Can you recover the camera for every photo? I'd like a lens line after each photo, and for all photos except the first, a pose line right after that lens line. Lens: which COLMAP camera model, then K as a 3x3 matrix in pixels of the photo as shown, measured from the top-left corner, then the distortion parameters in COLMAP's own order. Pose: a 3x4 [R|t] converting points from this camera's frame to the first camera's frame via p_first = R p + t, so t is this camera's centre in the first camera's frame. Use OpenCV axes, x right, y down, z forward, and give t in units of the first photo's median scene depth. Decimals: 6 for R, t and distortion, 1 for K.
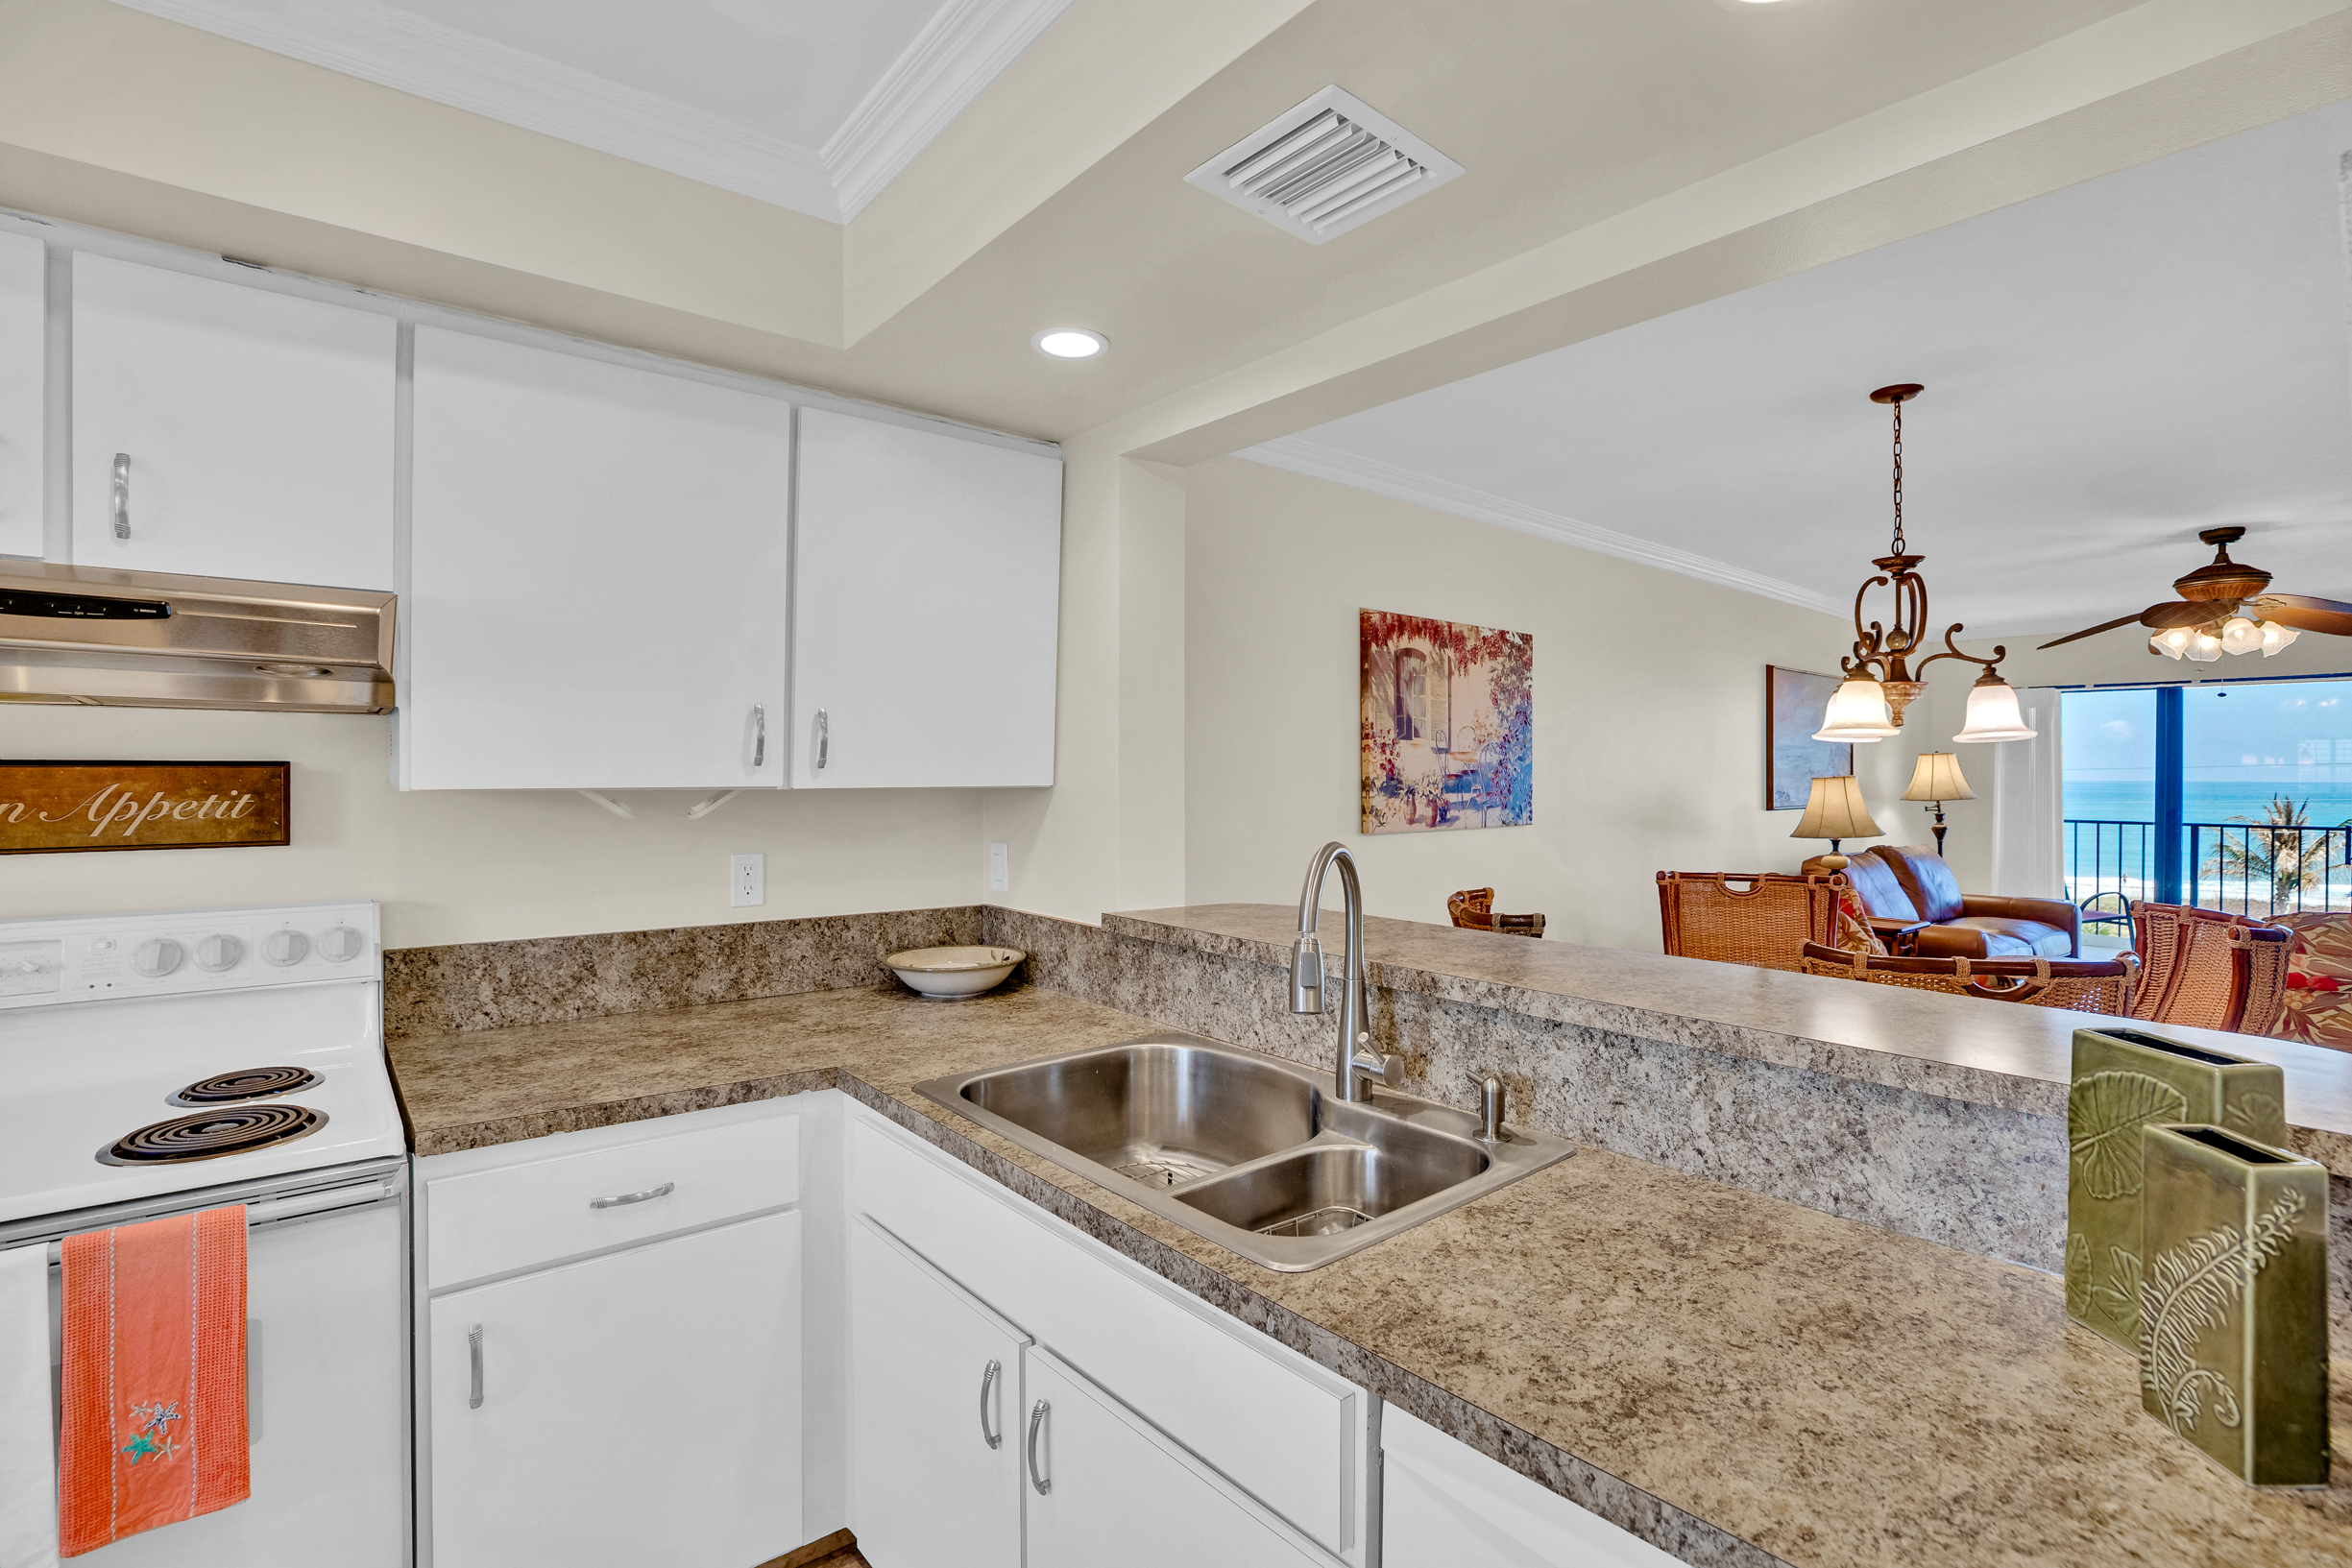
lens RADIAL K [[1079.8, 0, 1185.5], [0, 1079.8, 776.0], [0, 0, 1]] dist [-0.045856, 0.013363]
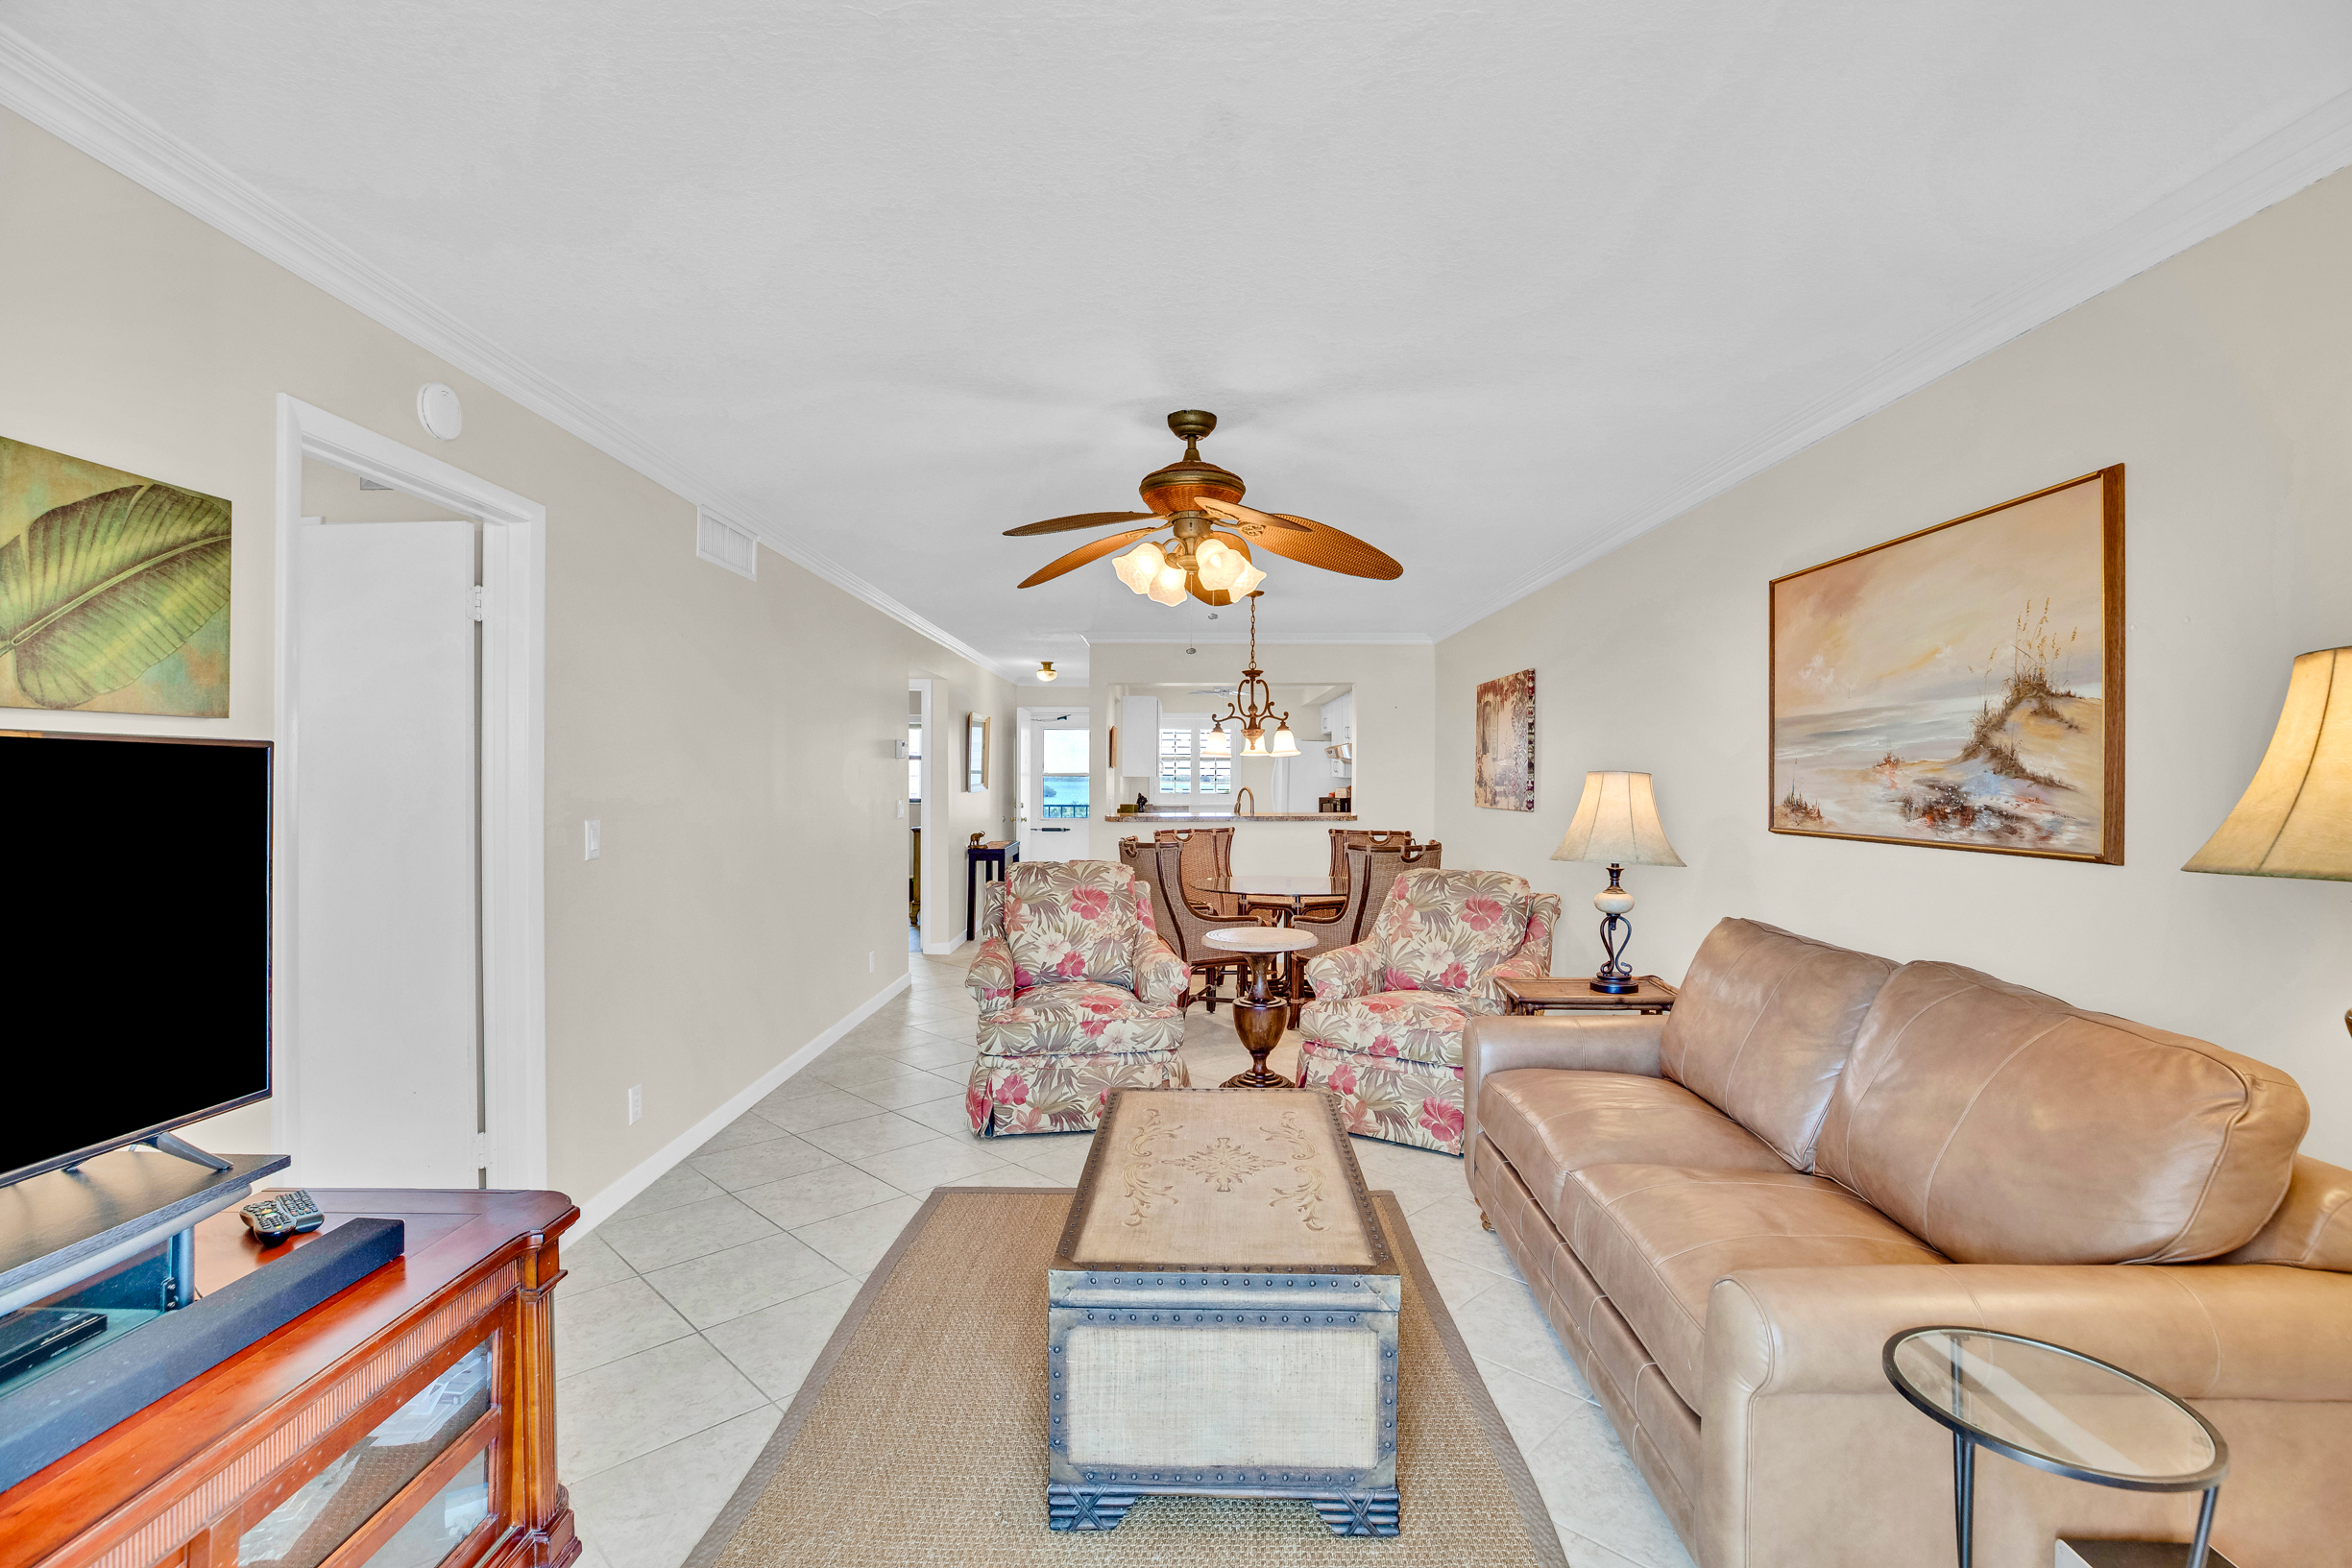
lens RADIAL K [[1079.8, 0, 1185.5], [0, 1079.8, 776.0], [0, 0, 1]] dist [-0.045856, 0.013363]
pose [[-0.635746, -0.005486, -0.771879, 3.733422], [-0.007163, 0.999974, -0.001208, 0.012199], [0.771865, 0.004761, -0.635768, 3.475232]]
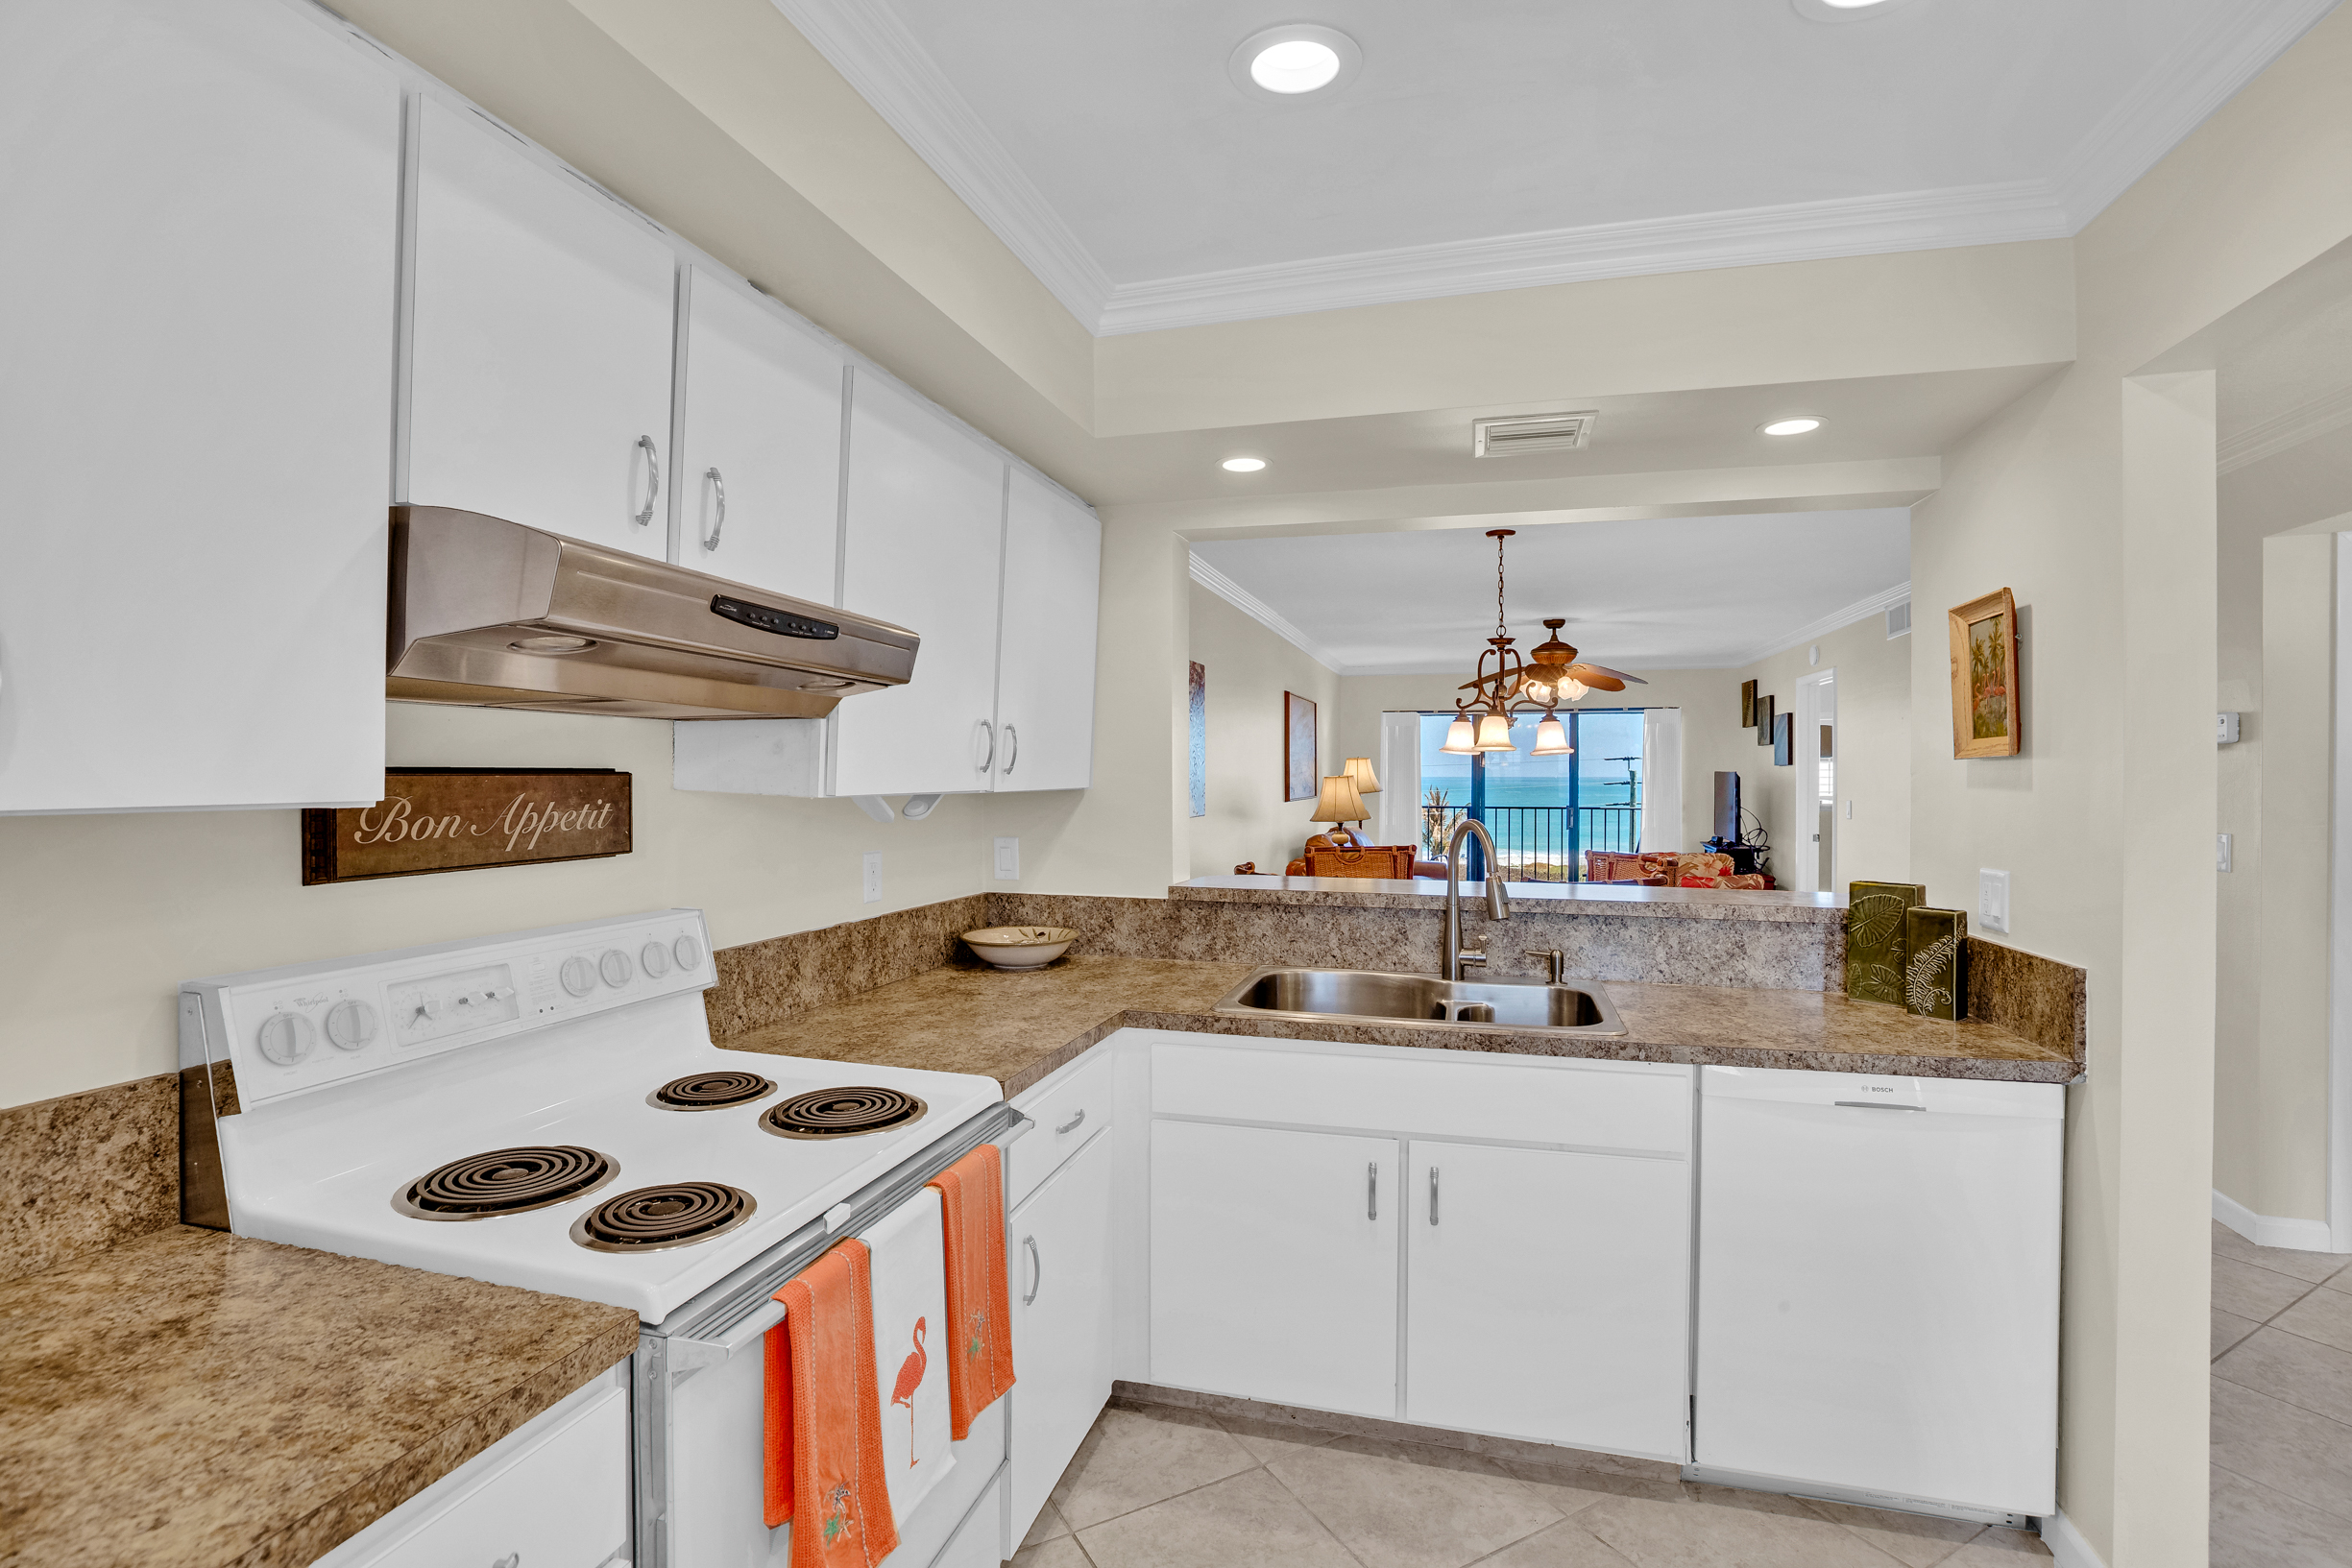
lens RADIAL K [[1088.4, 0, 1183.2], [0, 1088.4, 773.6], [0, 0, 1]] dist [-0.047426, 0.015390]
pose [[0.826485, -0.001800, 0.562956, -0.950056], [0.002771, 0.999996, -0.000871, -0.006610], [-0.562952, 0.002280, 0.826487, -0.097091]]
